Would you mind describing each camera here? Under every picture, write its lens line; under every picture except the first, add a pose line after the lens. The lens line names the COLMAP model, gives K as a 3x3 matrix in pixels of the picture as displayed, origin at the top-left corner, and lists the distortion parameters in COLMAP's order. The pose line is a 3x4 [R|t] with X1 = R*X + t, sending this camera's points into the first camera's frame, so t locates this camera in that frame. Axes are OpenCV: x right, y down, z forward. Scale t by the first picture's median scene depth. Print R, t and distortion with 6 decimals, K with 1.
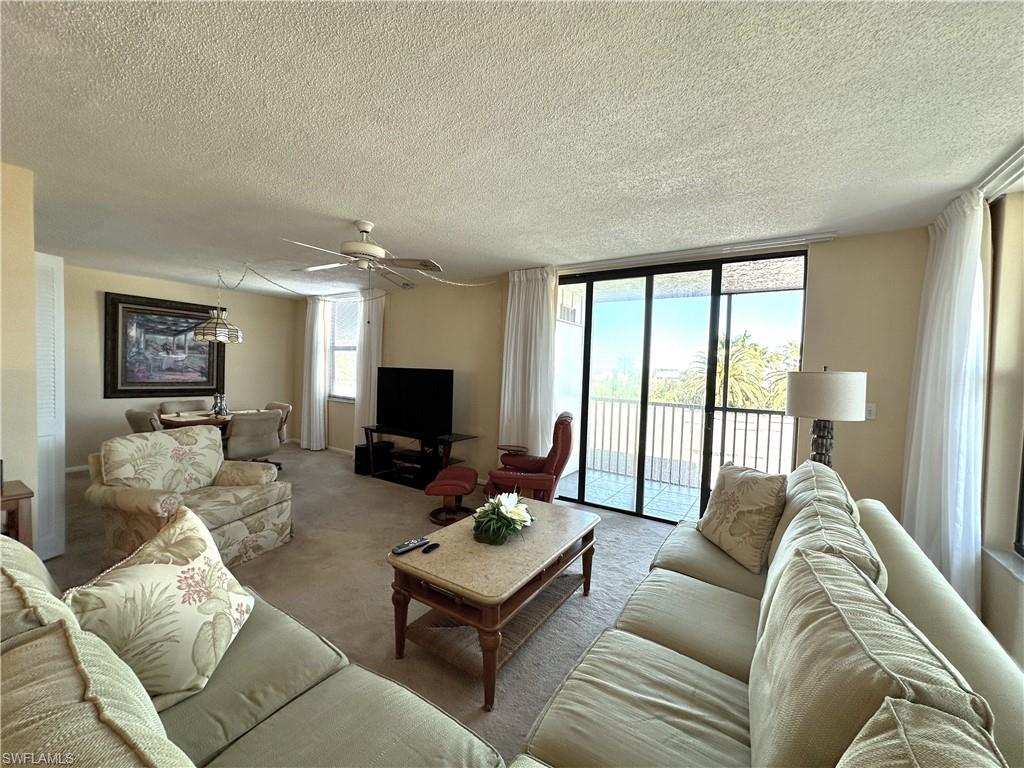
lens RADIAL K [[407.6, 0, 511.4], [0, 407.6, 387.2], [0, 0, 1]] dist [-0.002629, 0.001012]
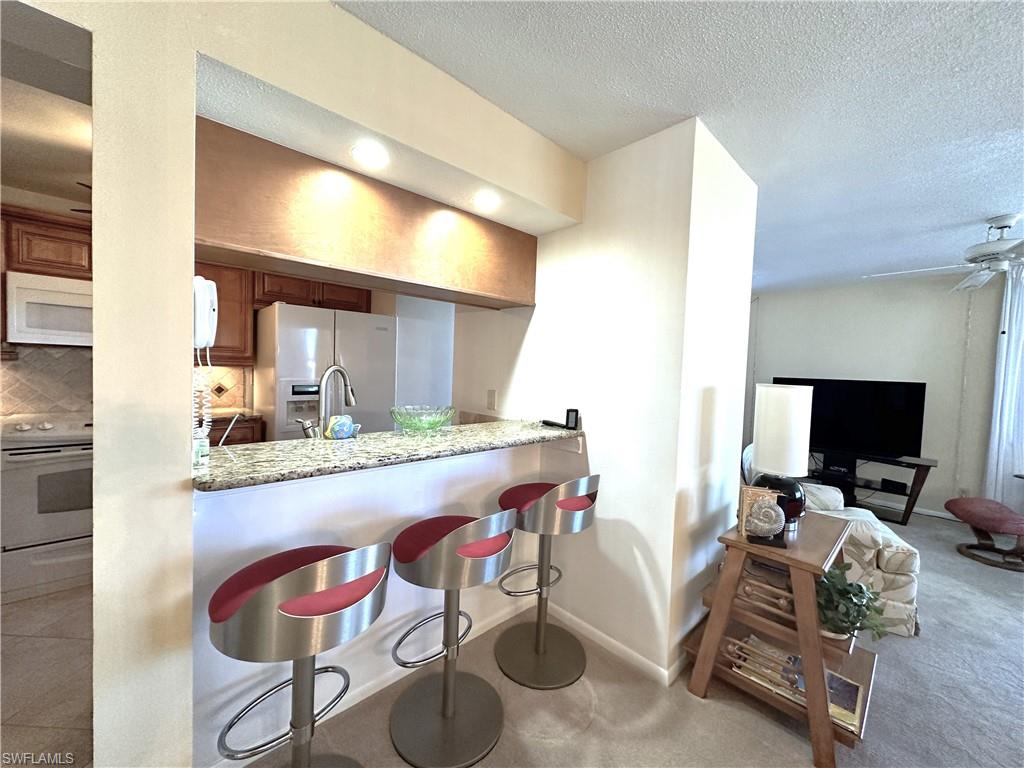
lens RADIAL K [[407.6, 0, 508.9], [0, 407.6, 384.2], [0, 0, 1]] dist [-0.002629, 0.001012]
pose [[0.970544, 0.011736, -0.240640, -0.849787], [-0.013681, 0.999886, -0.006413, -0.021750], [0.240537, 0.009516, 0.970593, -0.060774]]
